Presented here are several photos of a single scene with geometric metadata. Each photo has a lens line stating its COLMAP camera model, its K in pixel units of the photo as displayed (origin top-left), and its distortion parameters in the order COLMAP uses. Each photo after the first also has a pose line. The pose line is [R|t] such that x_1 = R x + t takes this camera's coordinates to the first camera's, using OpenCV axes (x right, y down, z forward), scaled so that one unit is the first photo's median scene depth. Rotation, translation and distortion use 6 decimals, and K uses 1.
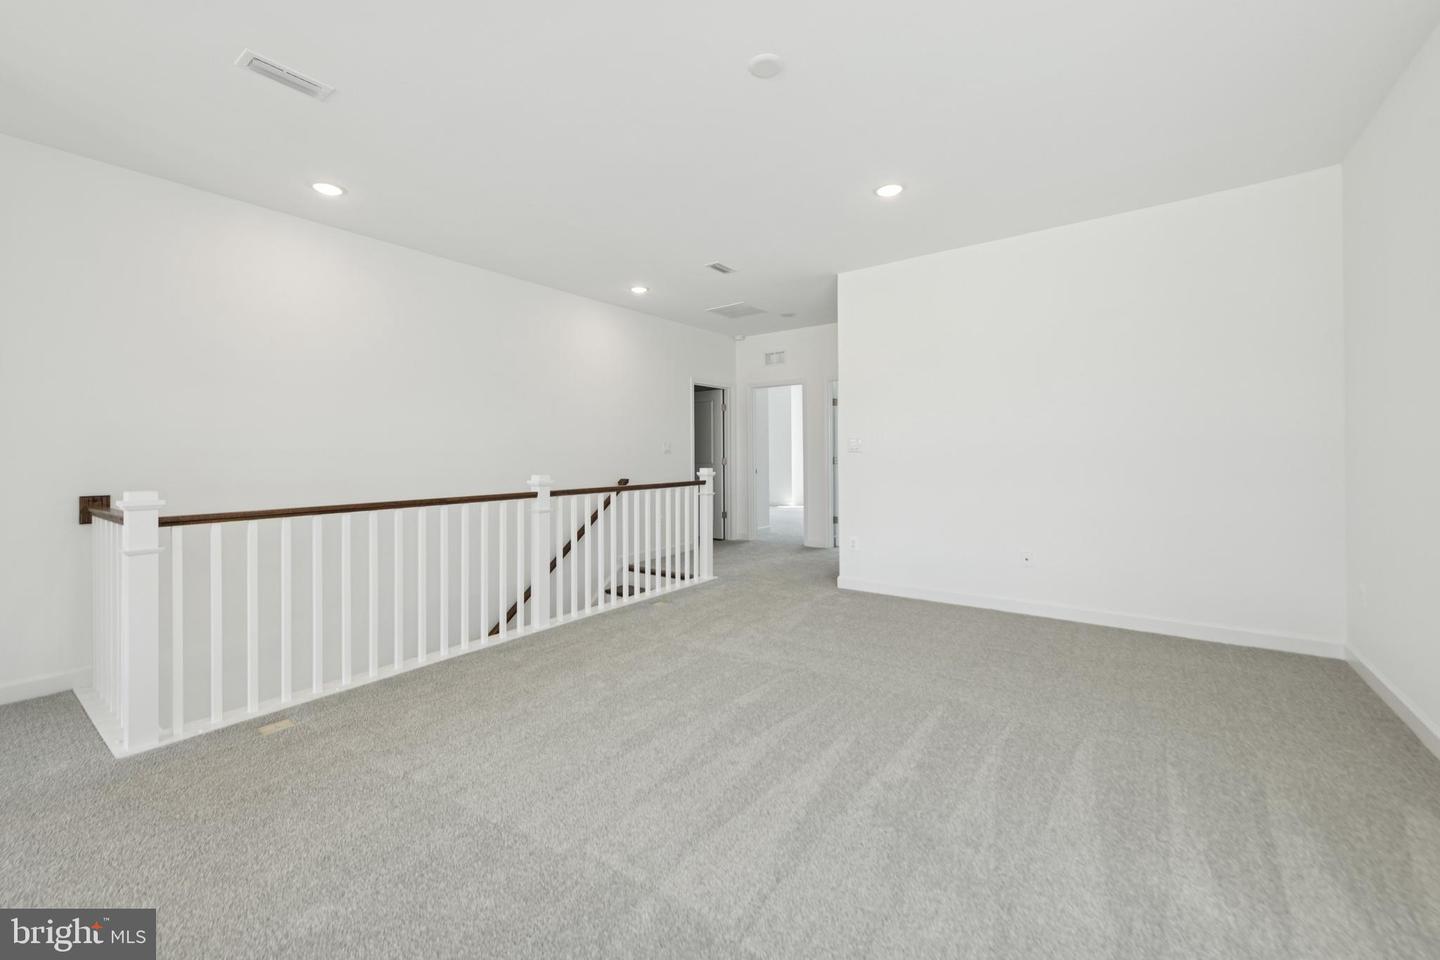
lens RADIAL K [[581.3, 0, 715.7], [0, 581.3, 458.5], [0, 0, 1]] dist [0.025785, -0.009569]
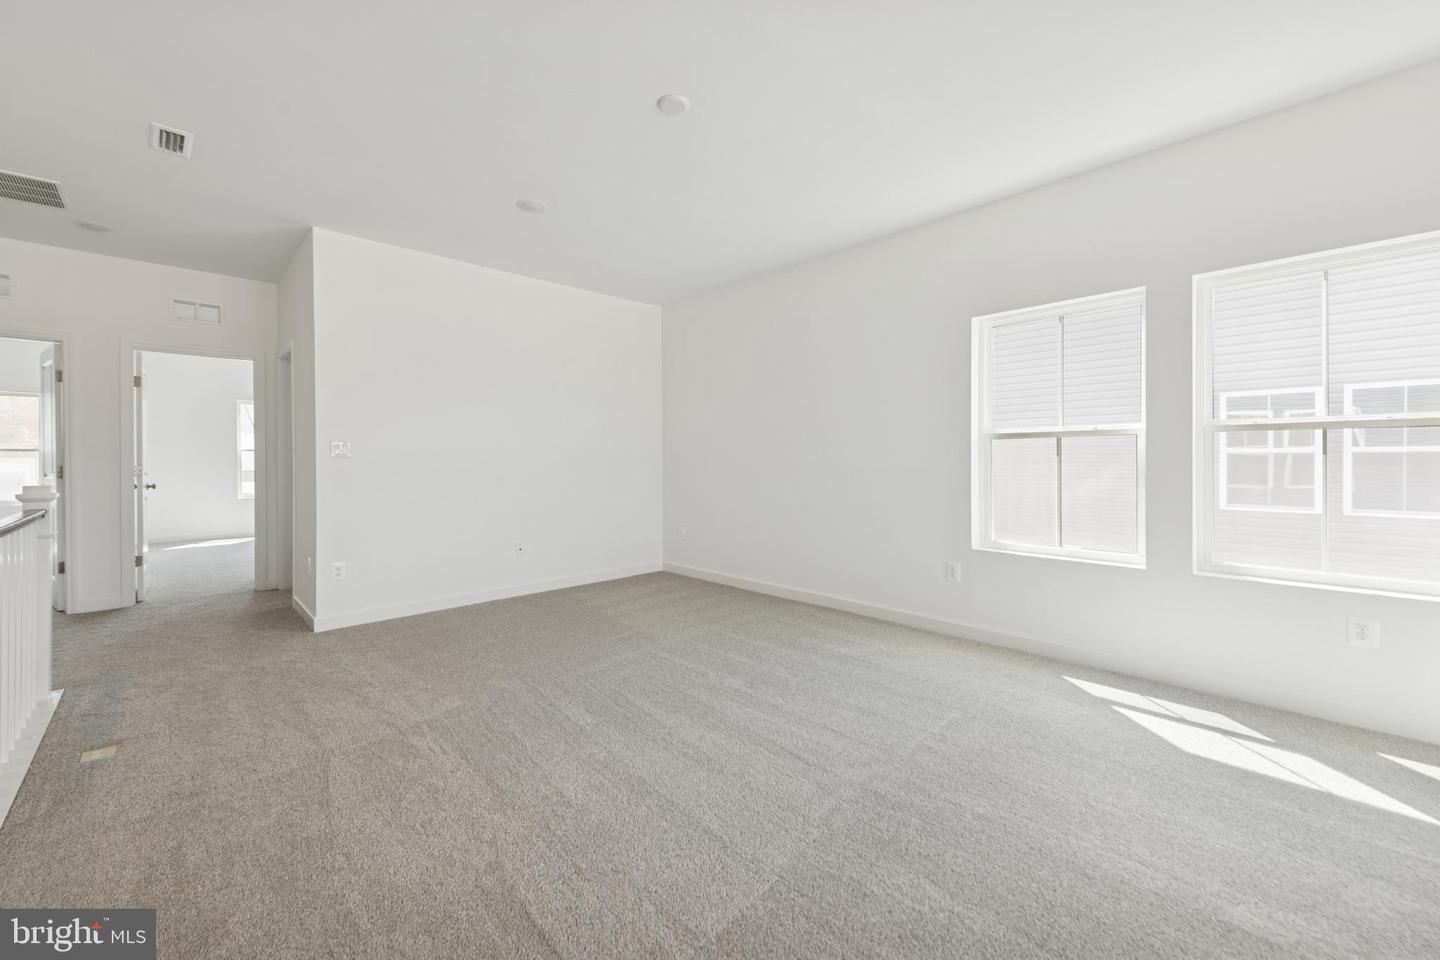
lens RADIAL K [[581.3, 0, 715.7], [0, 581.3, 458.5], [0, 0, 1]] dist [0.025785, -0.009569]
pose [[0.169294, -0.001225, 0.985565, -0.468256], [0.011537, 0.999933, -0.000739, -0.002951], [-0.985498, 0.011496, 0.169296, 0.346976]]
